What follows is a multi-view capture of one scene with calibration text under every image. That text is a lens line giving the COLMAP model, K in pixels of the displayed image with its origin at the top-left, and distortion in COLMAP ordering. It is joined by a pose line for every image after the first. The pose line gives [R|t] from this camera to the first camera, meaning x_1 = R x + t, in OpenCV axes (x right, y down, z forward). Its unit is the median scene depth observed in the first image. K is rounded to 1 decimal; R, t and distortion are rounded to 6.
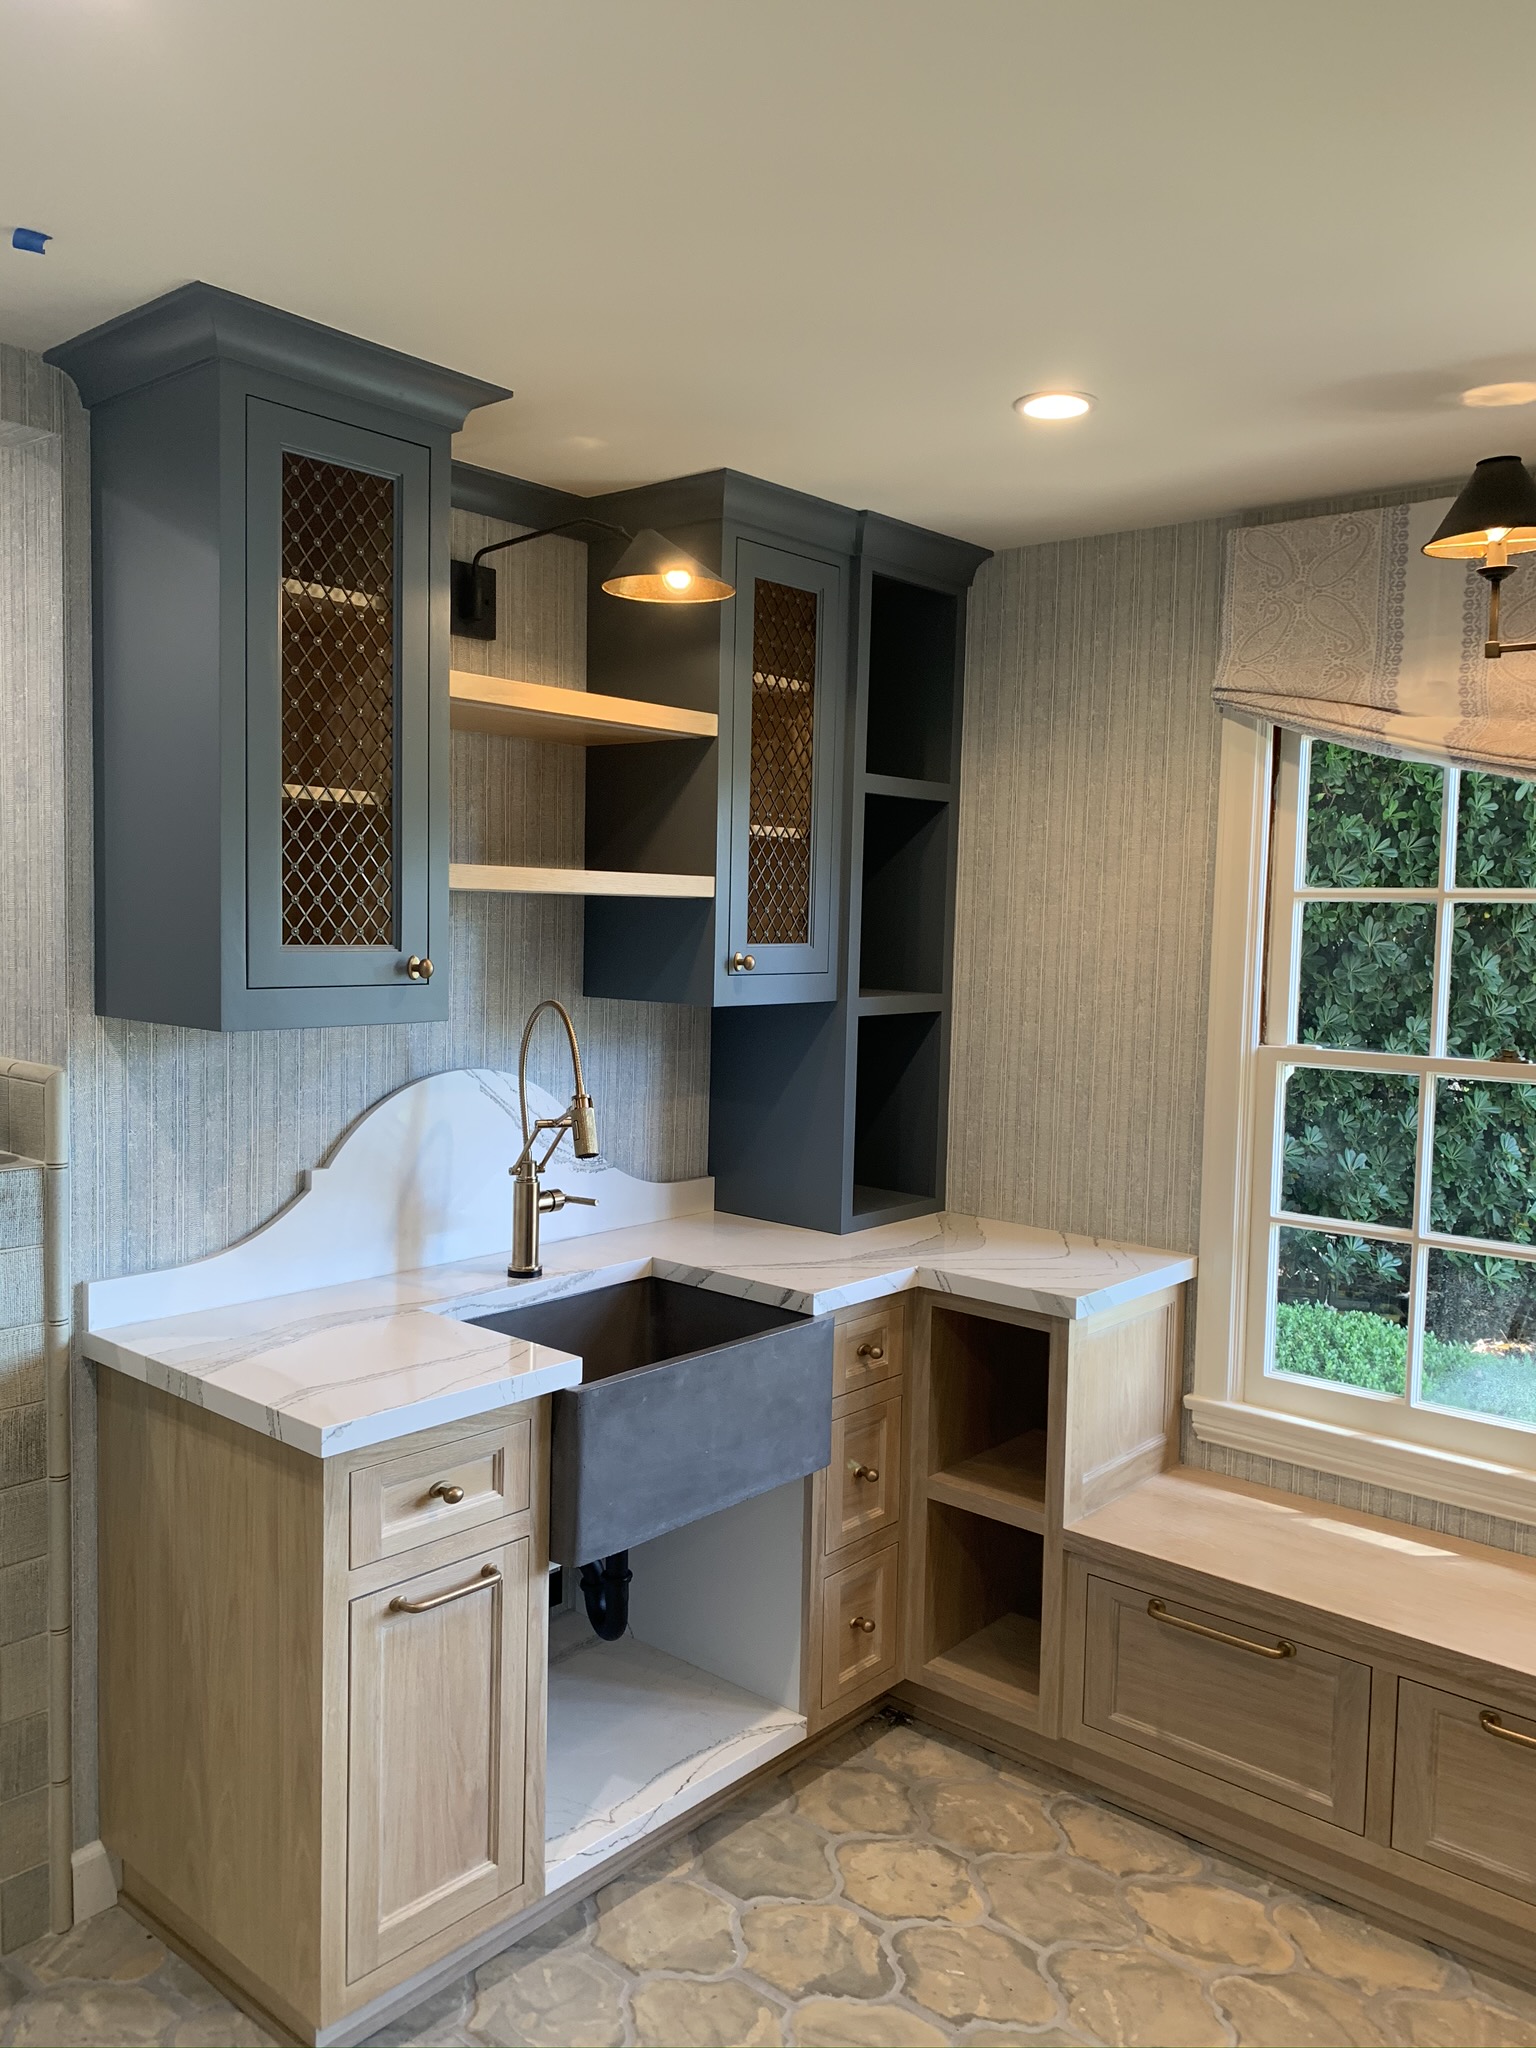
lens RADIAL K [[1562.9, 0, 759.0], [0, 1562.9, 1022.3], [0, 0, 1]] dist [0.029285, -0.027442]
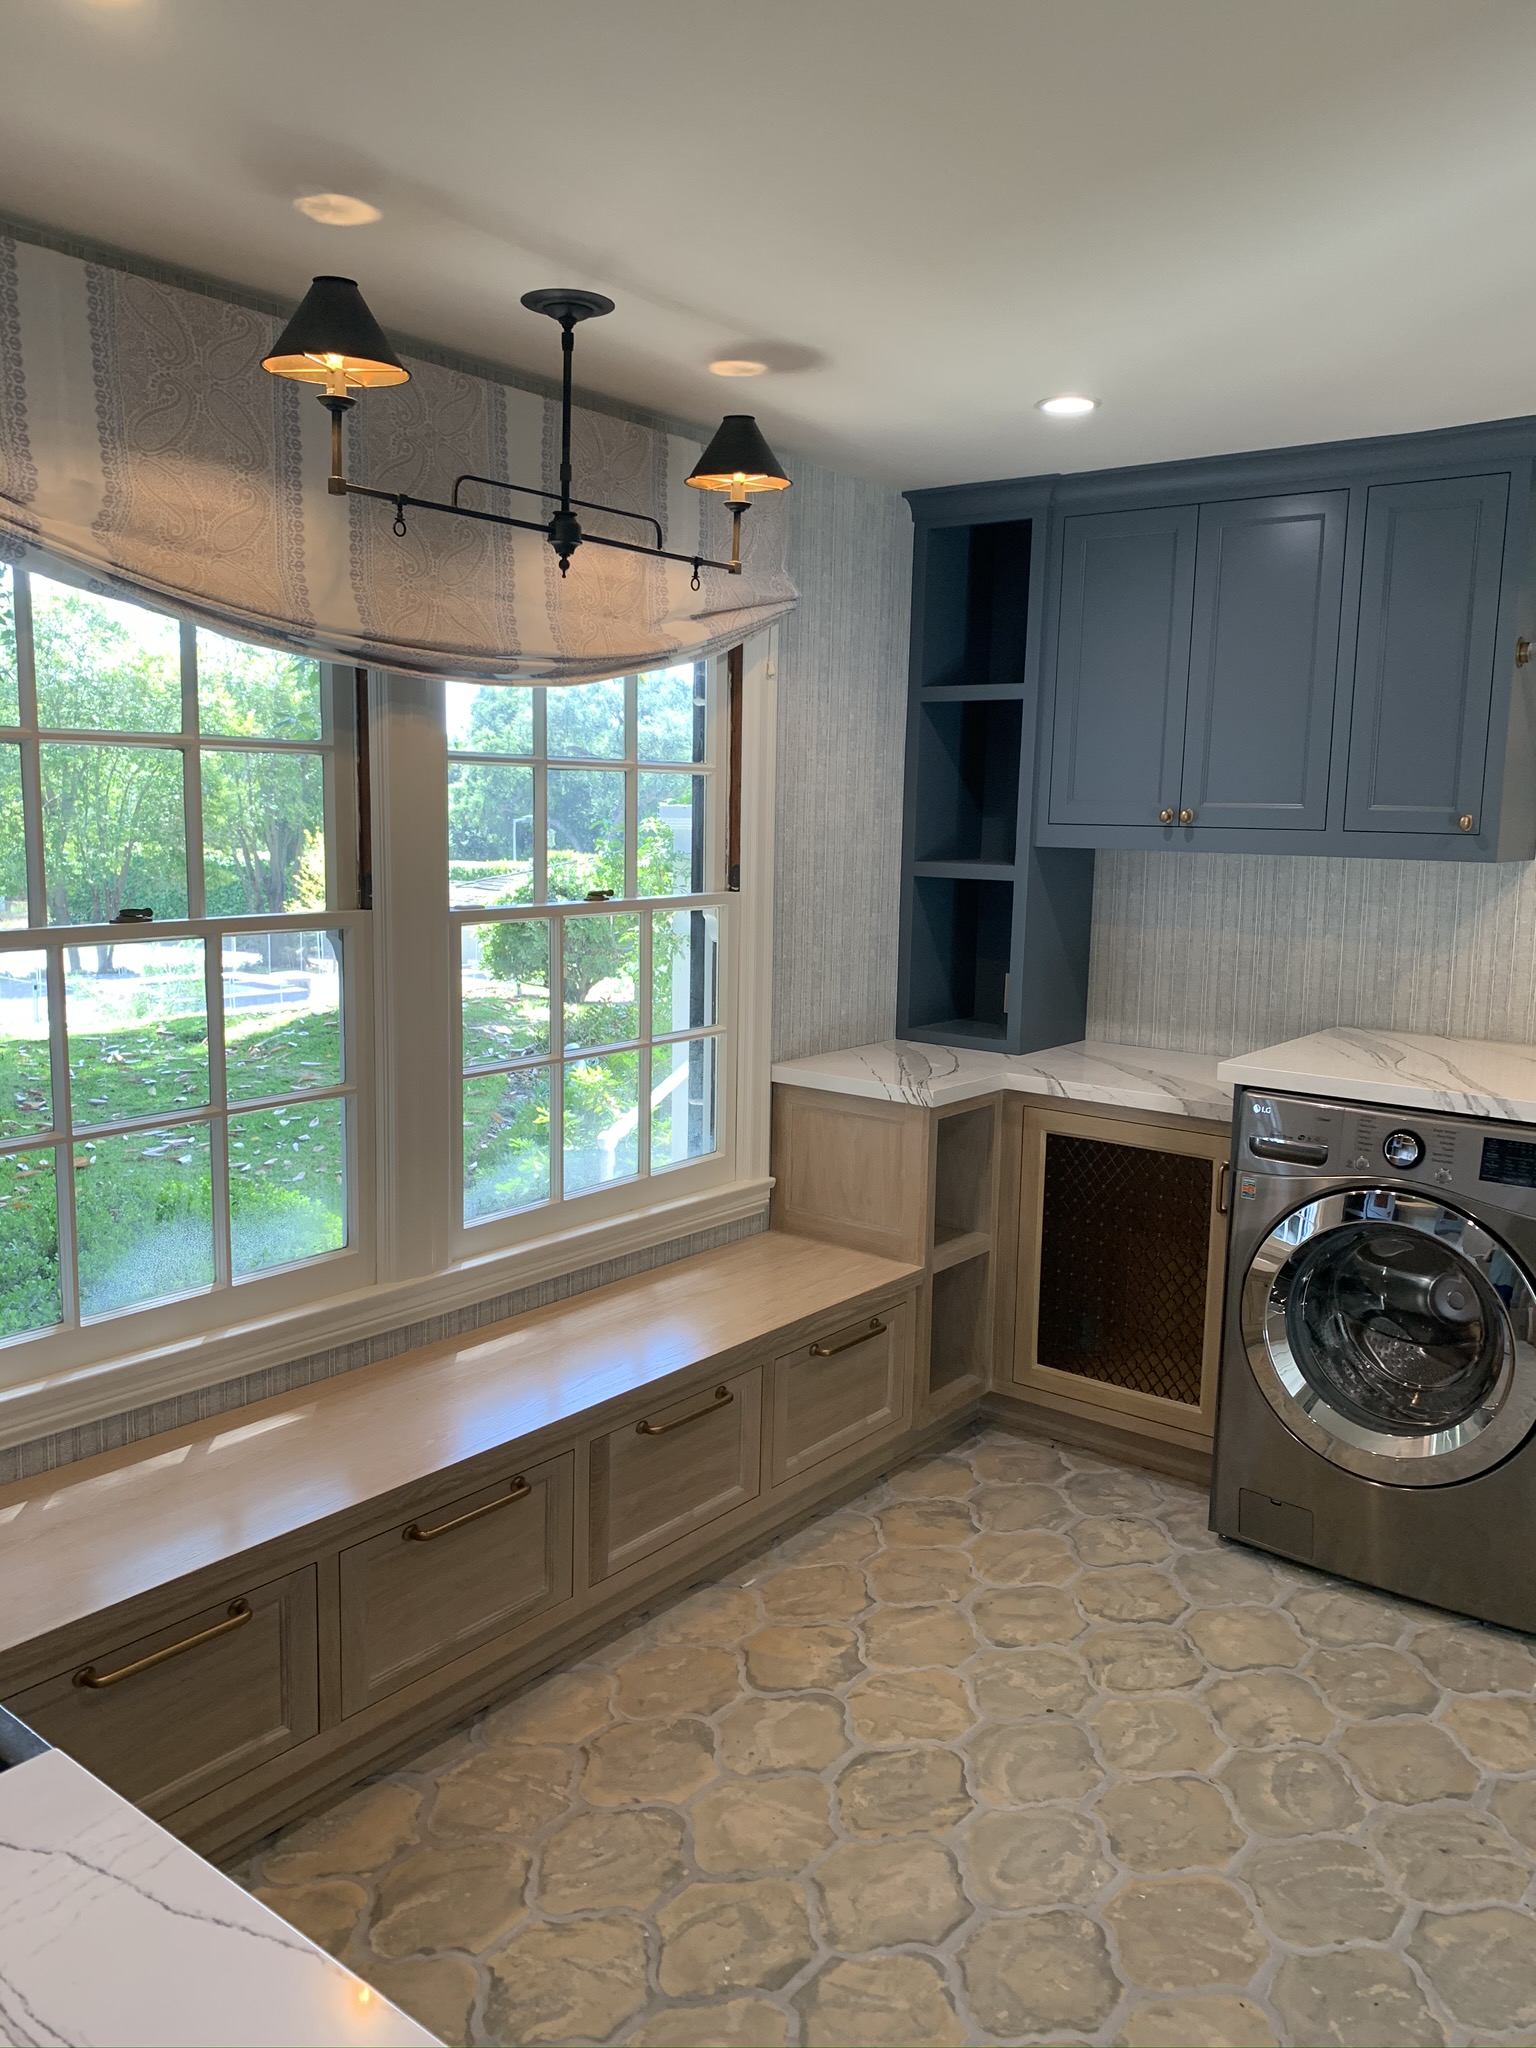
lens RADIAL K [[1562.9, 0, 768.0], [0, 1562.9, 1017.9], [0, 0, 1]] dist [0.029285, -0.027442]
pose [[-0.042956, -0.161793, 0.985889, -0.461819], [0.051924, 0.985105, 0.163927, -0.051740], [-0.997727, 0.058233, -0.033915, 0.673679]]
